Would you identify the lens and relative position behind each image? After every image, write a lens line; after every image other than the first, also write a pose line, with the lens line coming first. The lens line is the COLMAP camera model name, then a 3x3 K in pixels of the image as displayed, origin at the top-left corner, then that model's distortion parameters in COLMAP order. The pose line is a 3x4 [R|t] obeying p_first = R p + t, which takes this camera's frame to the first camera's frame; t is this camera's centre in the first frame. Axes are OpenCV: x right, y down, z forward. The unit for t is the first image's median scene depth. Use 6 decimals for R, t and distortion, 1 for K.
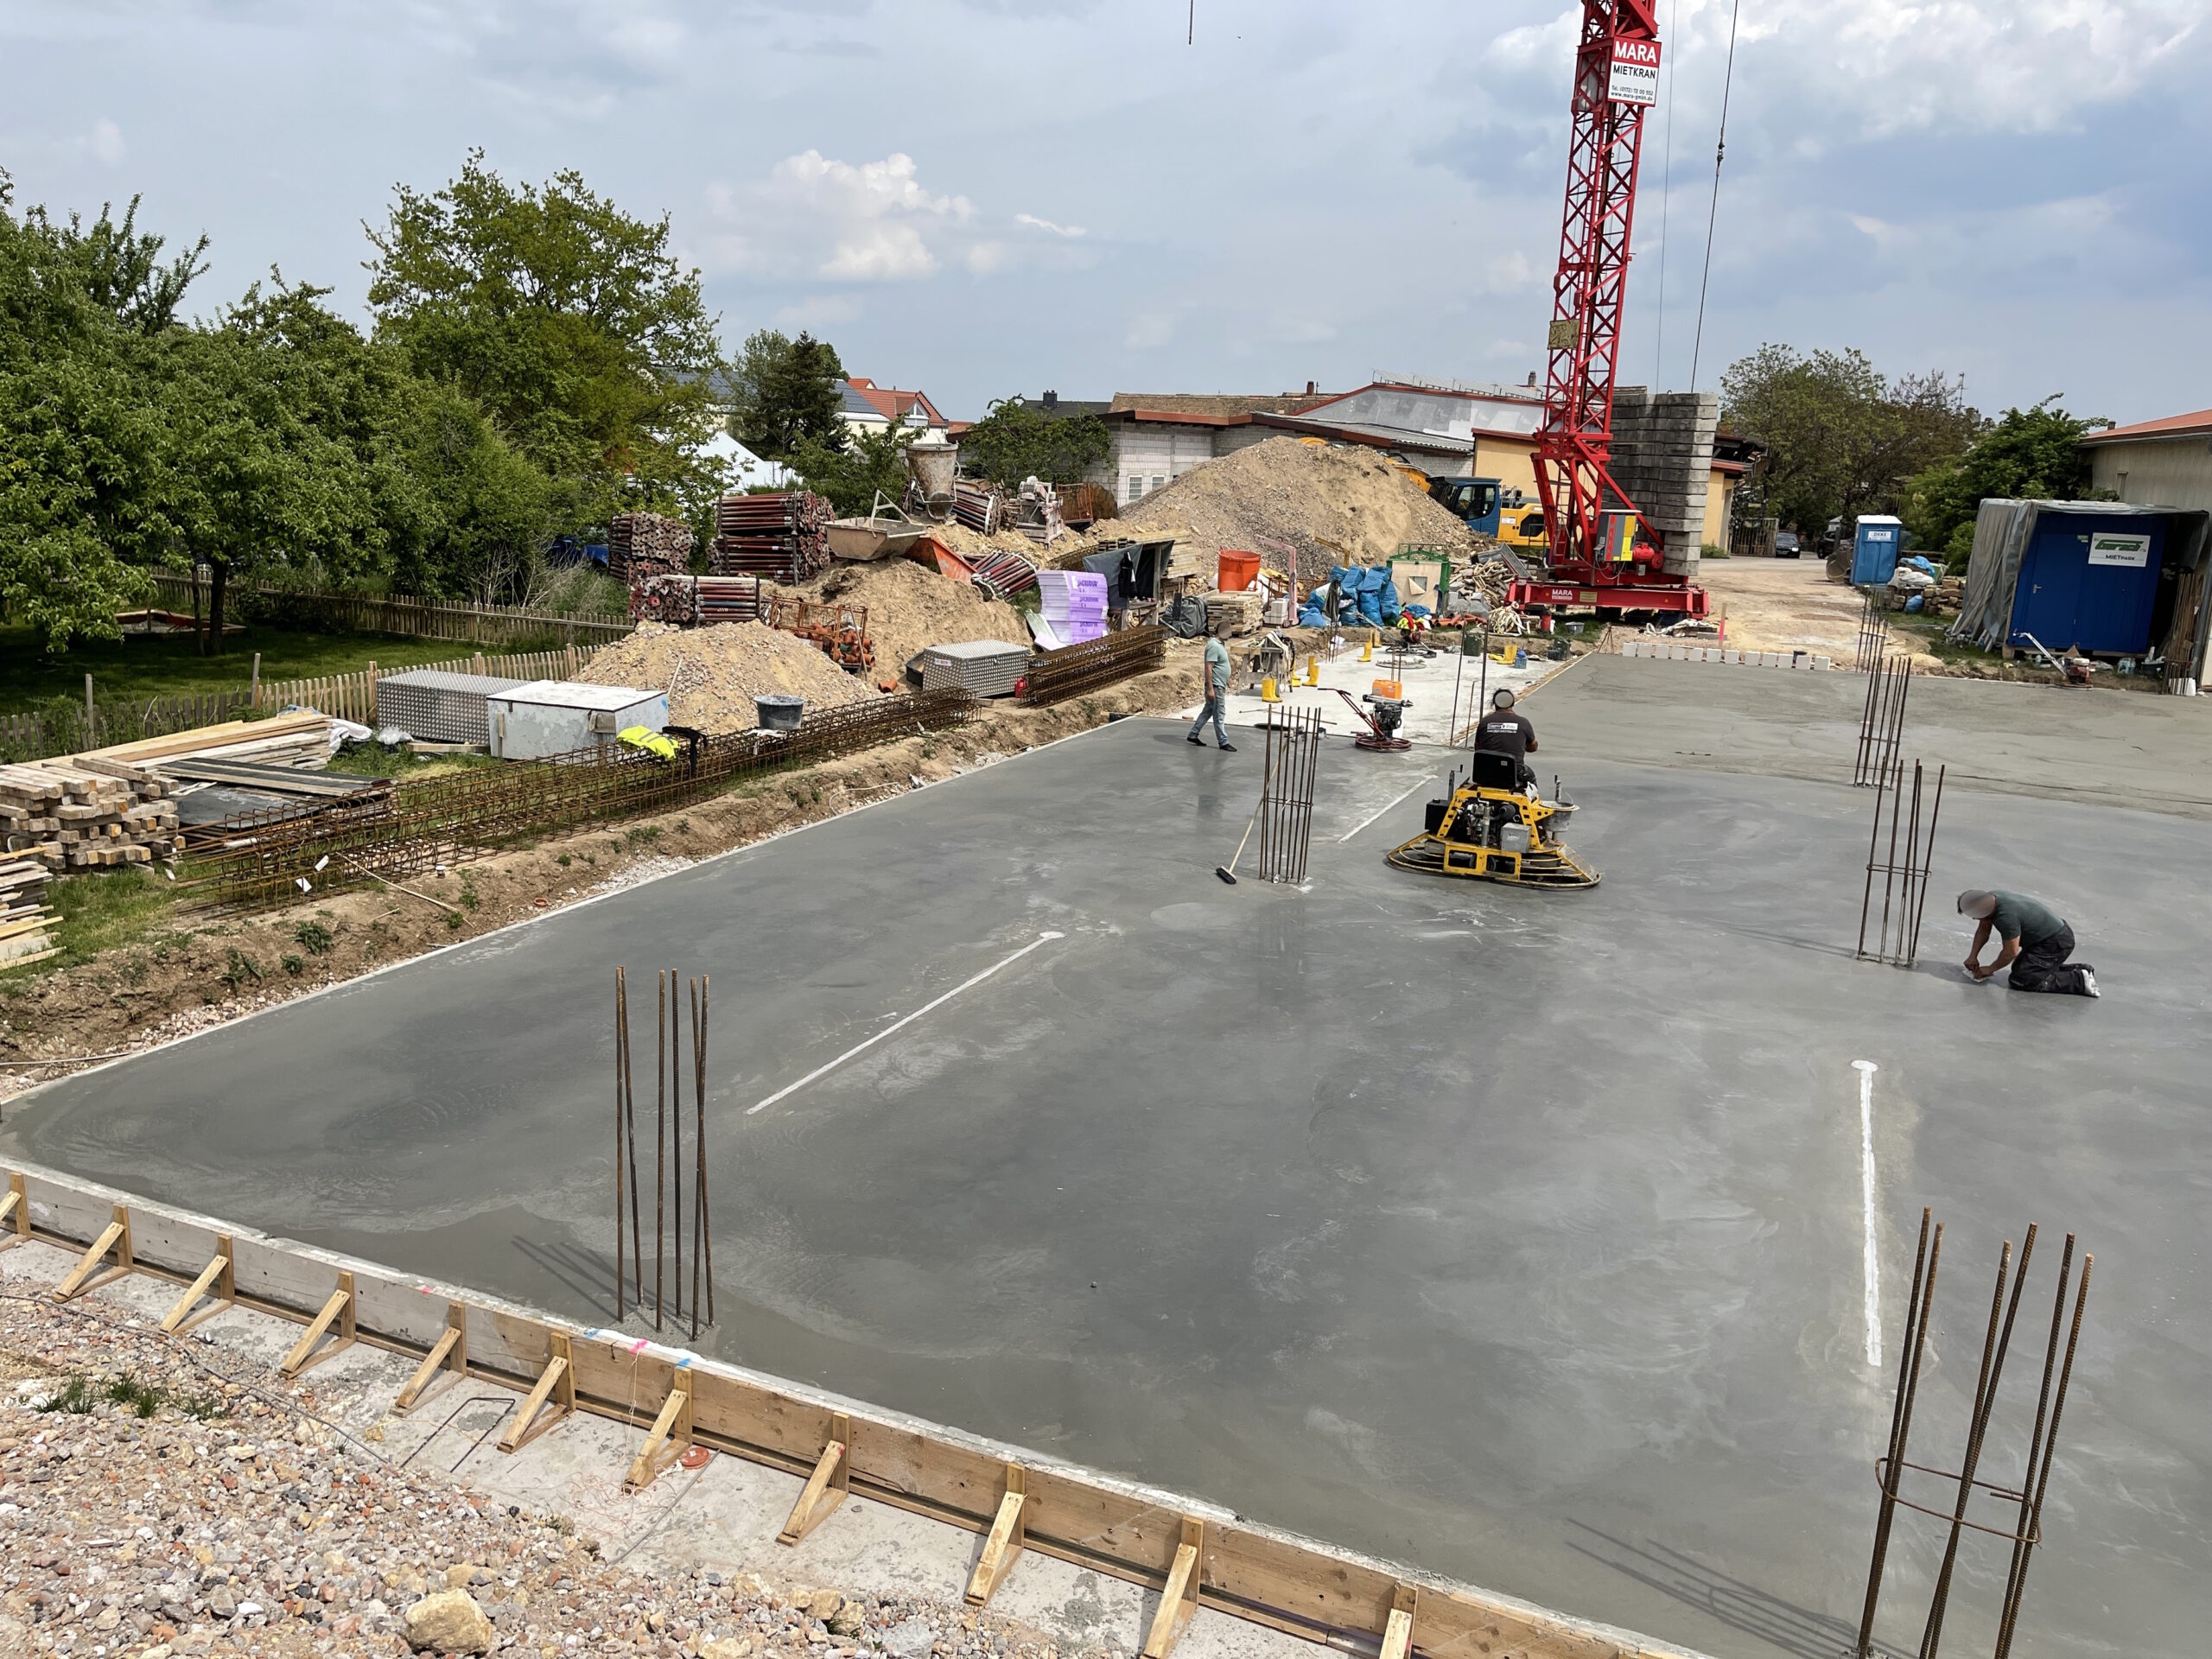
lens RADIAL K [[1654.6, 0, 1111.3], [0, 1654.6, 838.9], [0, 0, 1]] dist [0.082556, -0.100601]
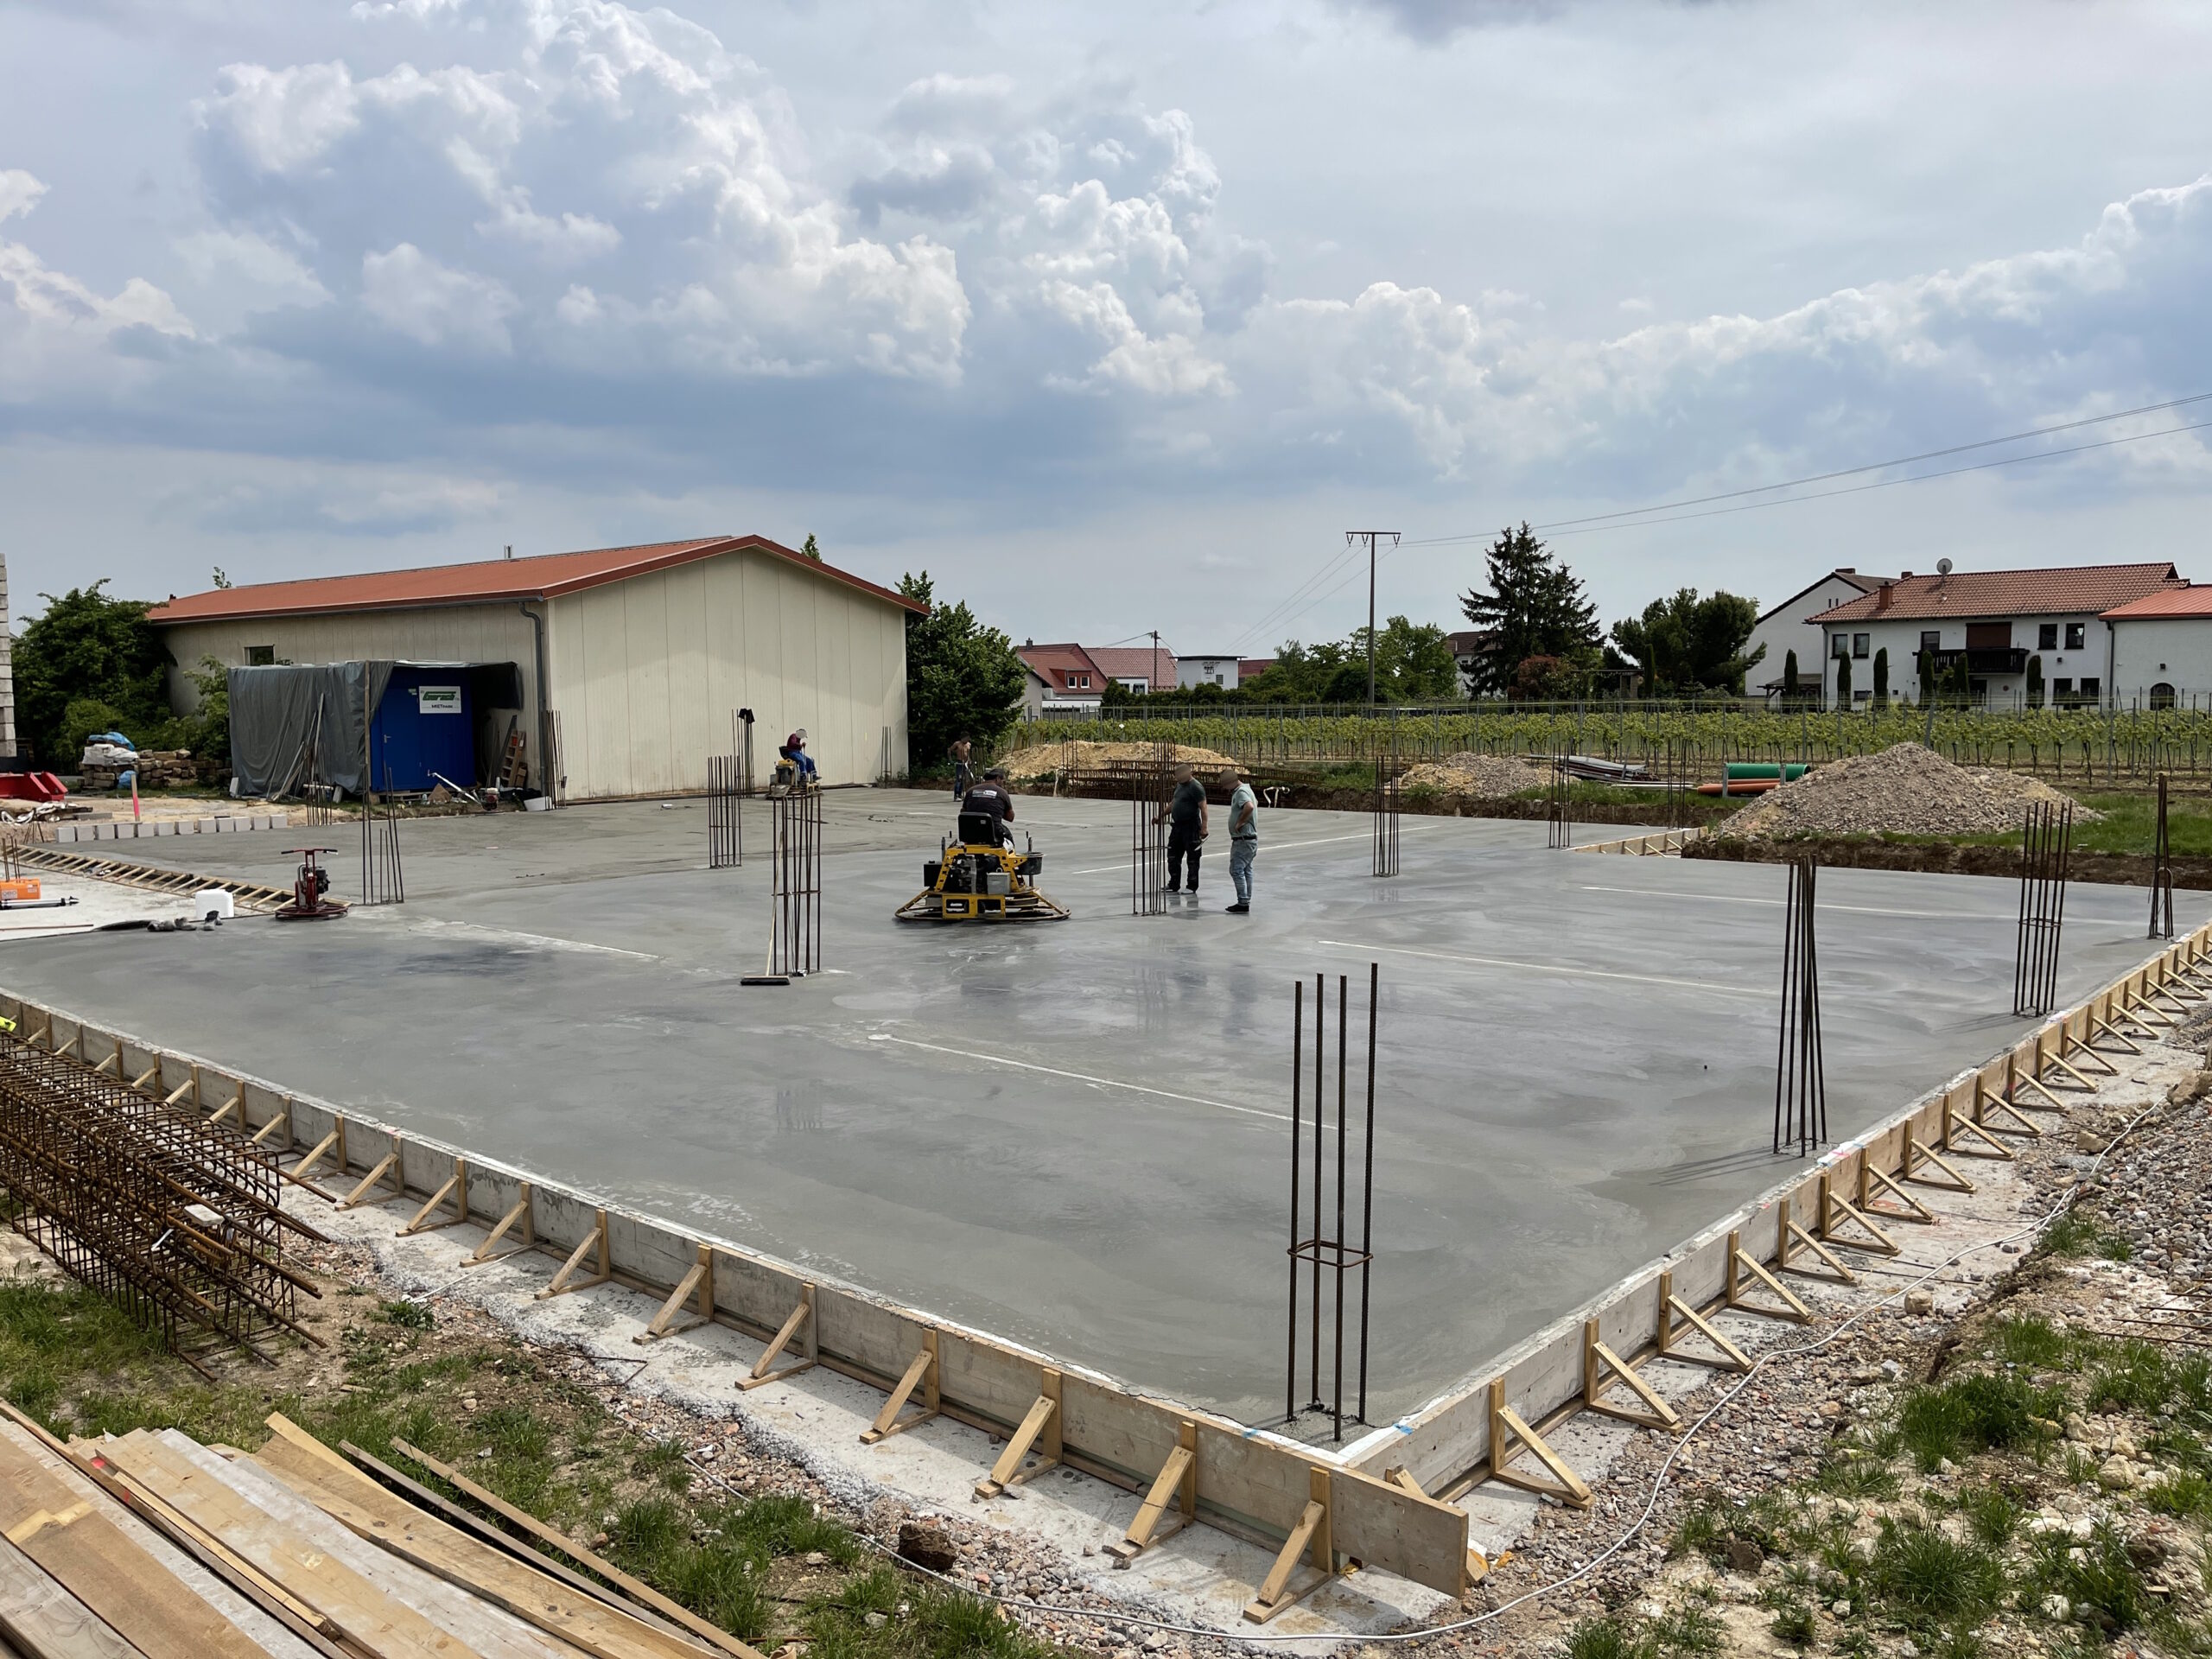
lens RADIAL K [[1654.6, 0, 1058.4], [0, 1654.6, 912.2], [0, 0, 1]] dist [0.082556, -0.100601]
pose [[0.320133, -0.159589, 0.933834, -0.470000], [0.234674, 0.968347, 0.085037, -0.036338], [-0.917847, 0.191924, 0.347452, 0.305368]]
